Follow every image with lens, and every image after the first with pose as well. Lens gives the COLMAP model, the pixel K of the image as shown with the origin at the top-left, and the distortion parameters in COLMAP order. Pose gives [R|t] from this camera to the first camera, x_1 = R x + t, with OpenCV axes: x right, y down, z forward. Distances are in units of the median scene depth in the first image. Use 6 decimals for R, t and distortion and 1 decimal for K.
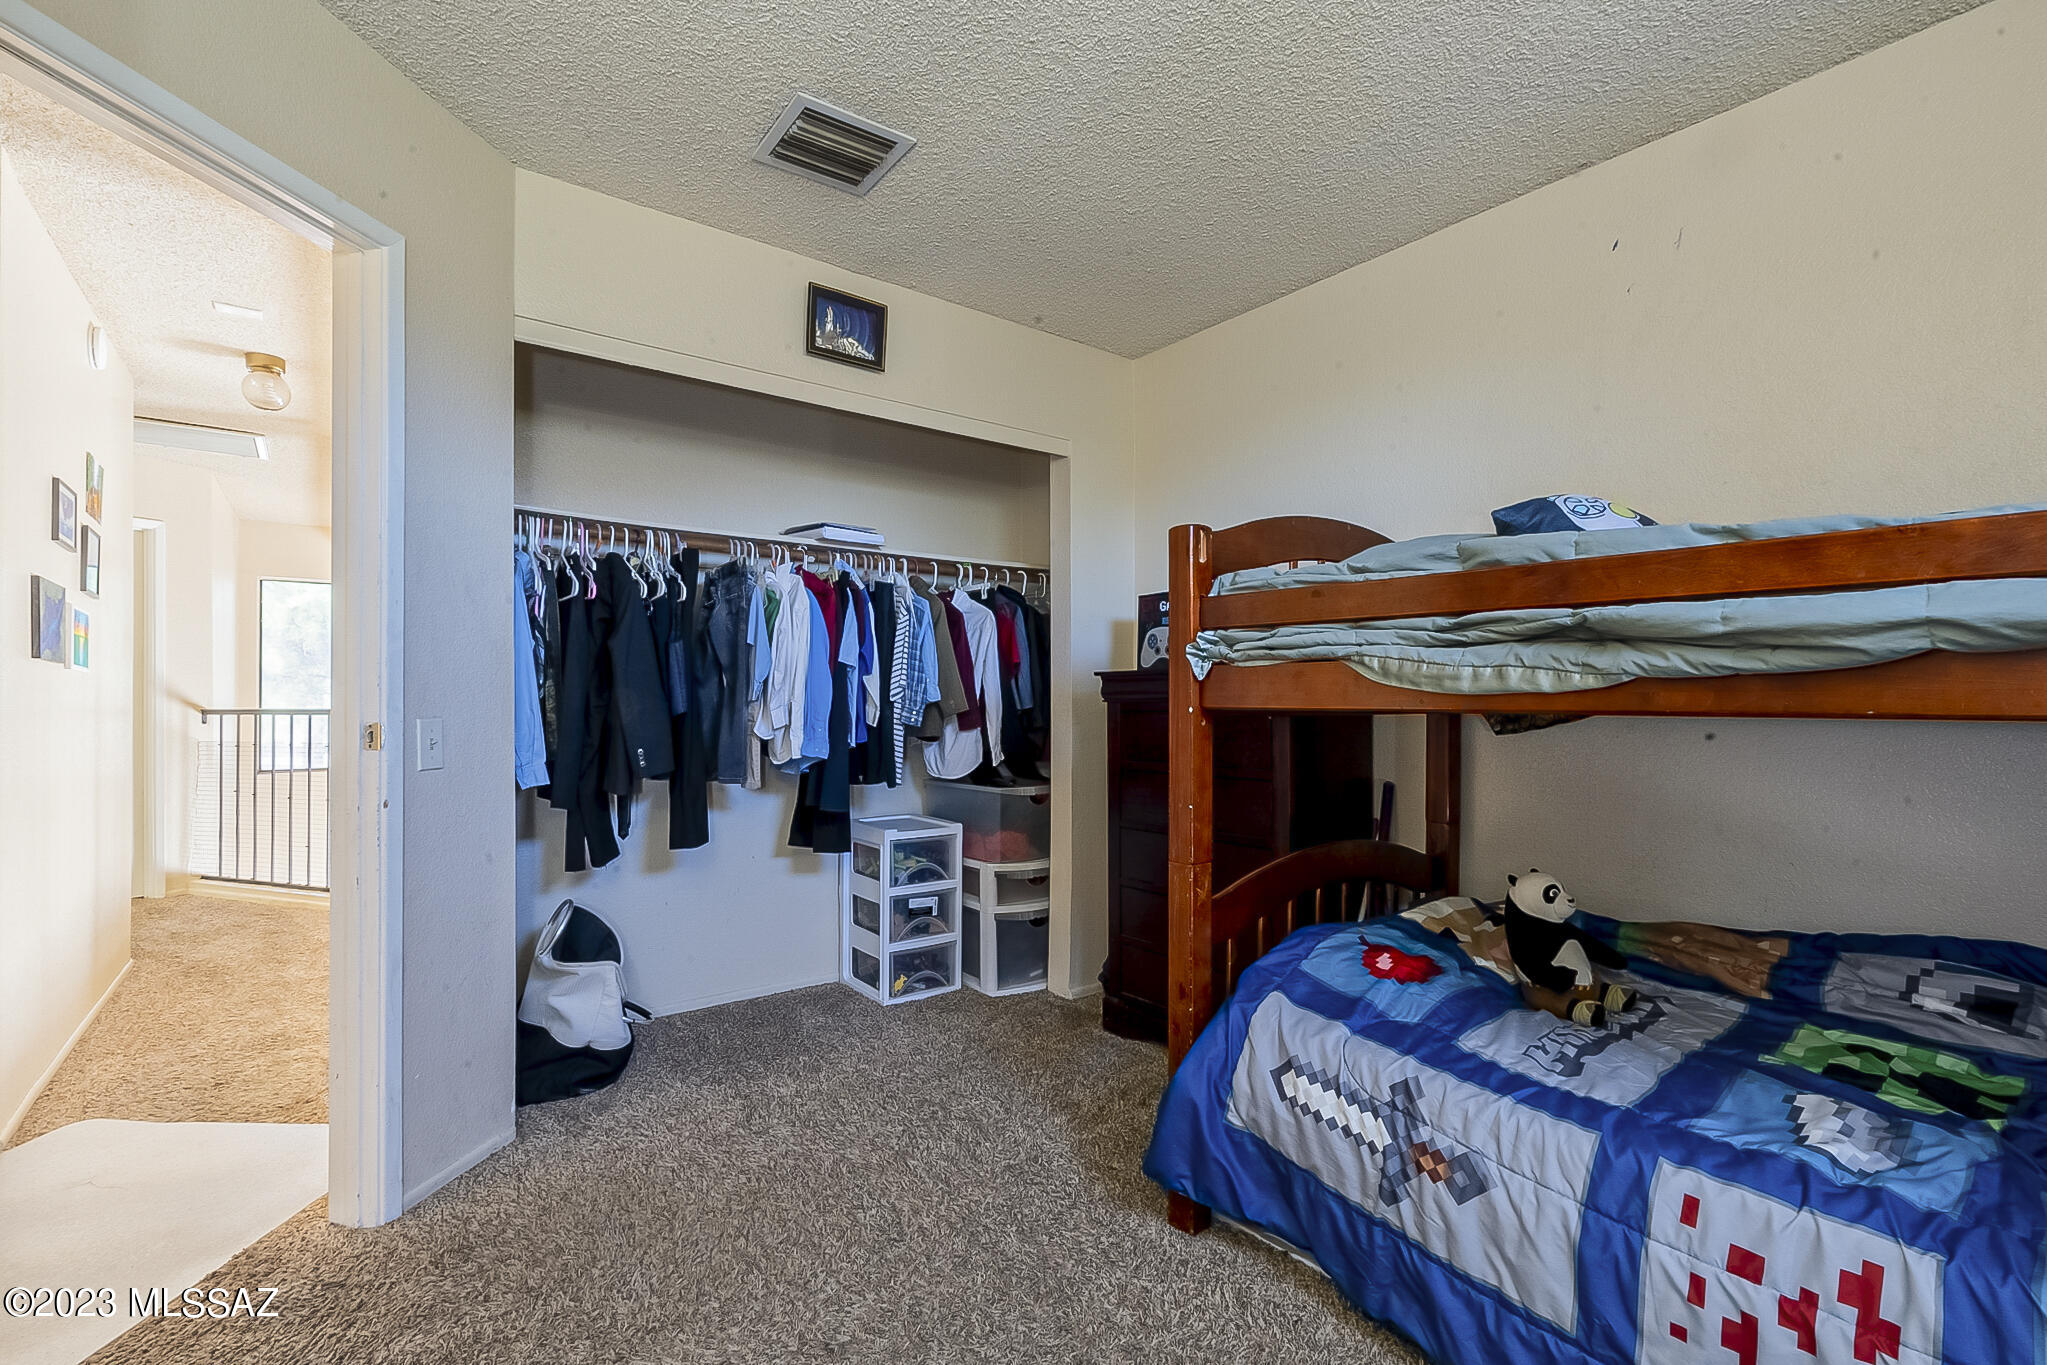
lens RADIAL K [[916.6, 0, 1019.0], [0, 916.6, 693.3], [0, 0, 1]] dist [-0.001819, -0.000164]
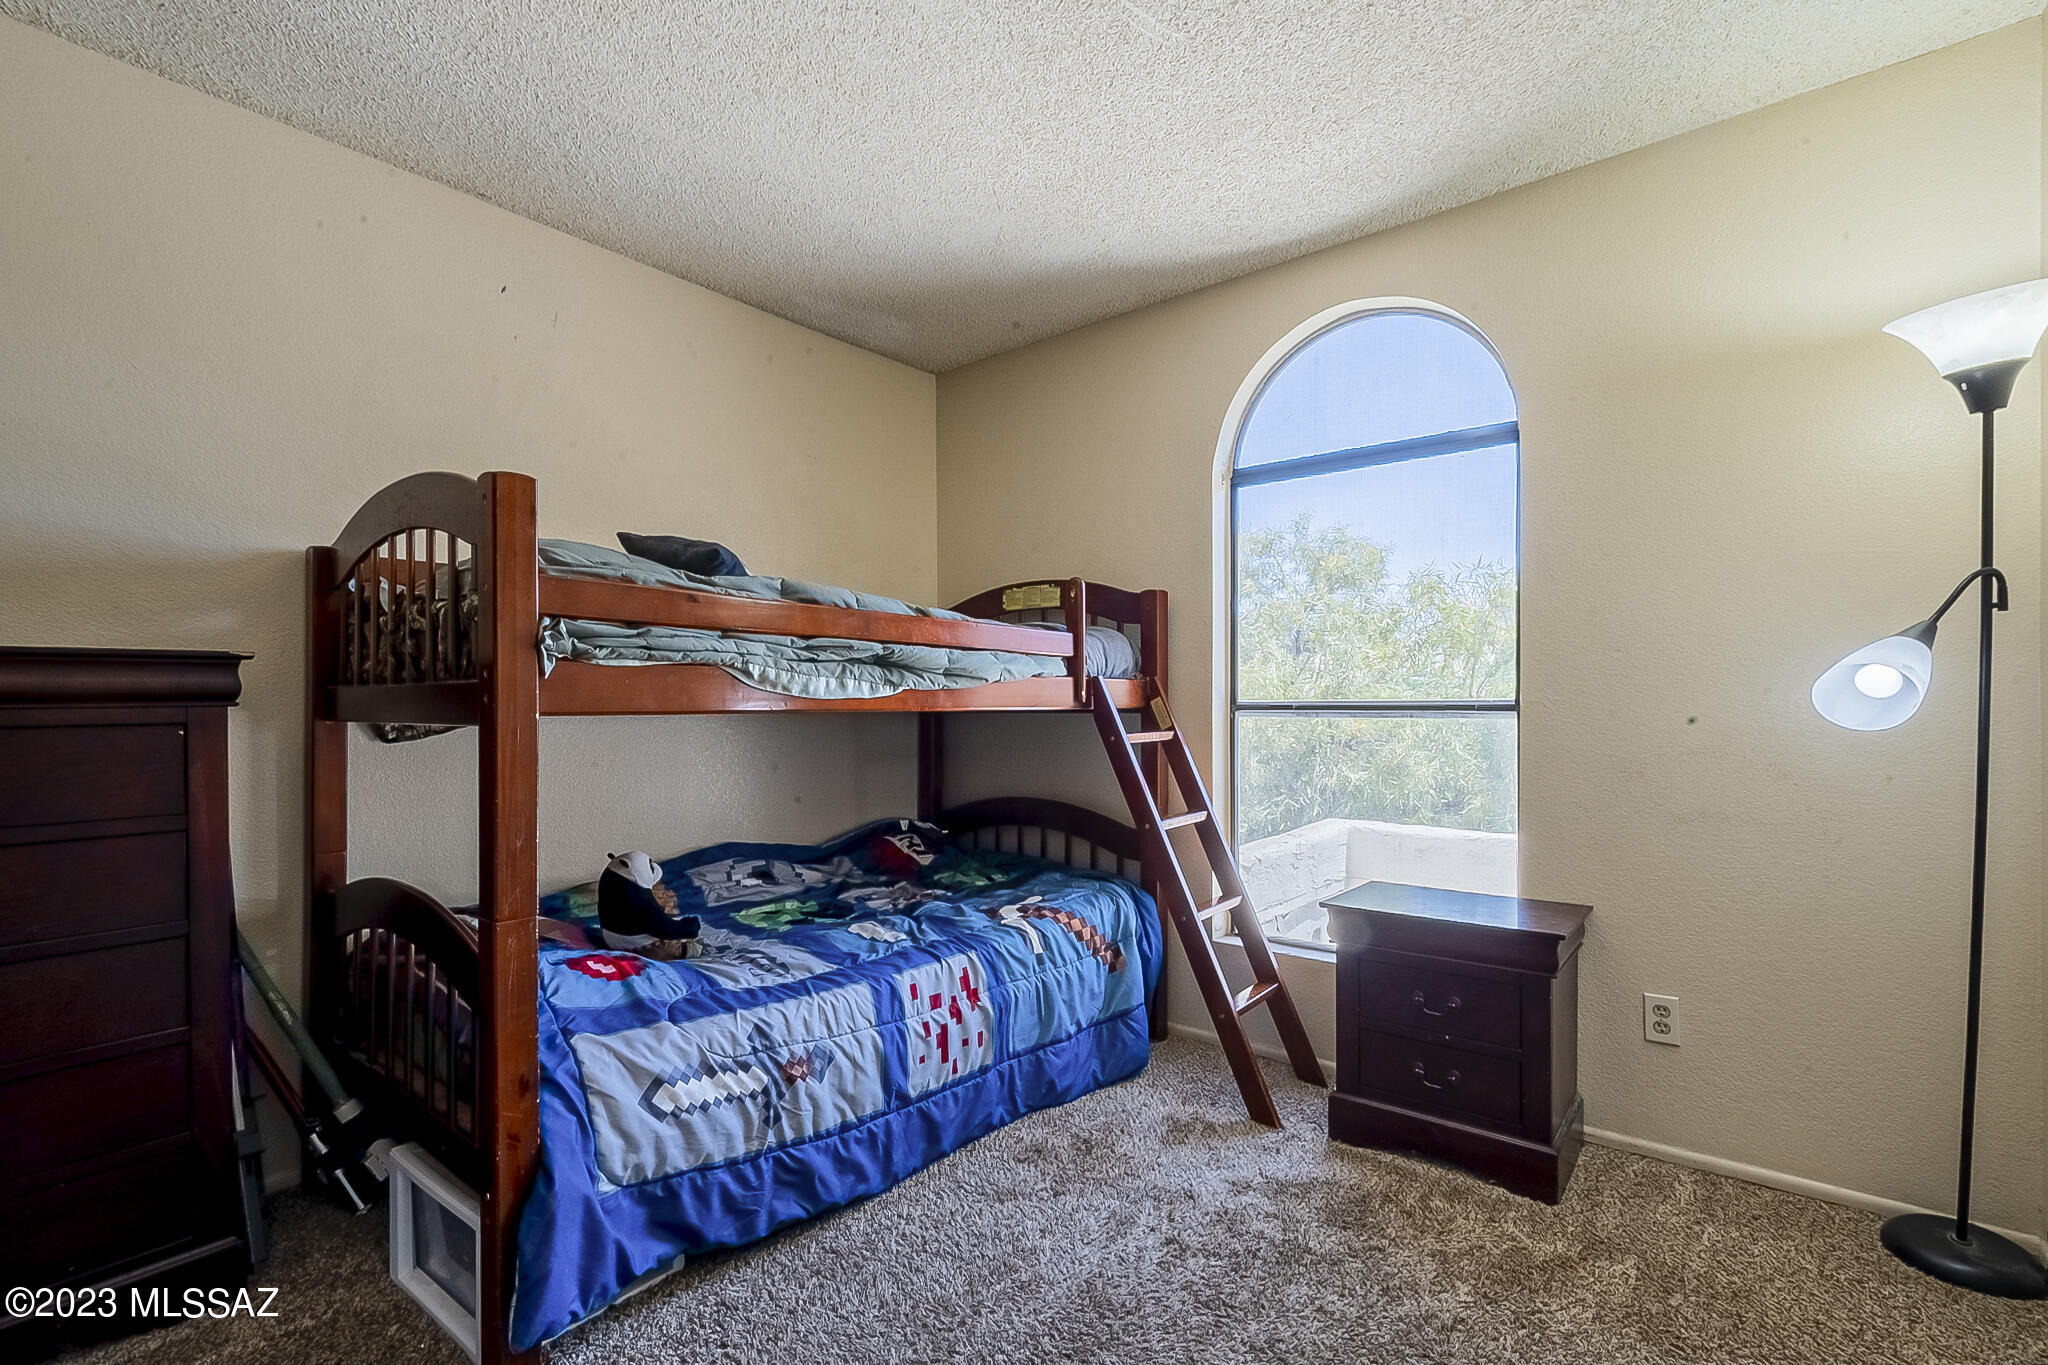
lens RADIAL K [[917.1, 0, 1016.7], [0, 917.1, 692.1], [0, 0, 1]] dist [-0.001819, -0.000164]
pose [[-0.232110, 0.012218, 0.972613, -0.846858], [-0.003946, 0.999901, -0.013503, 0.008391], [-0.972681, -0.006972, -0.232039, 0.993433]]
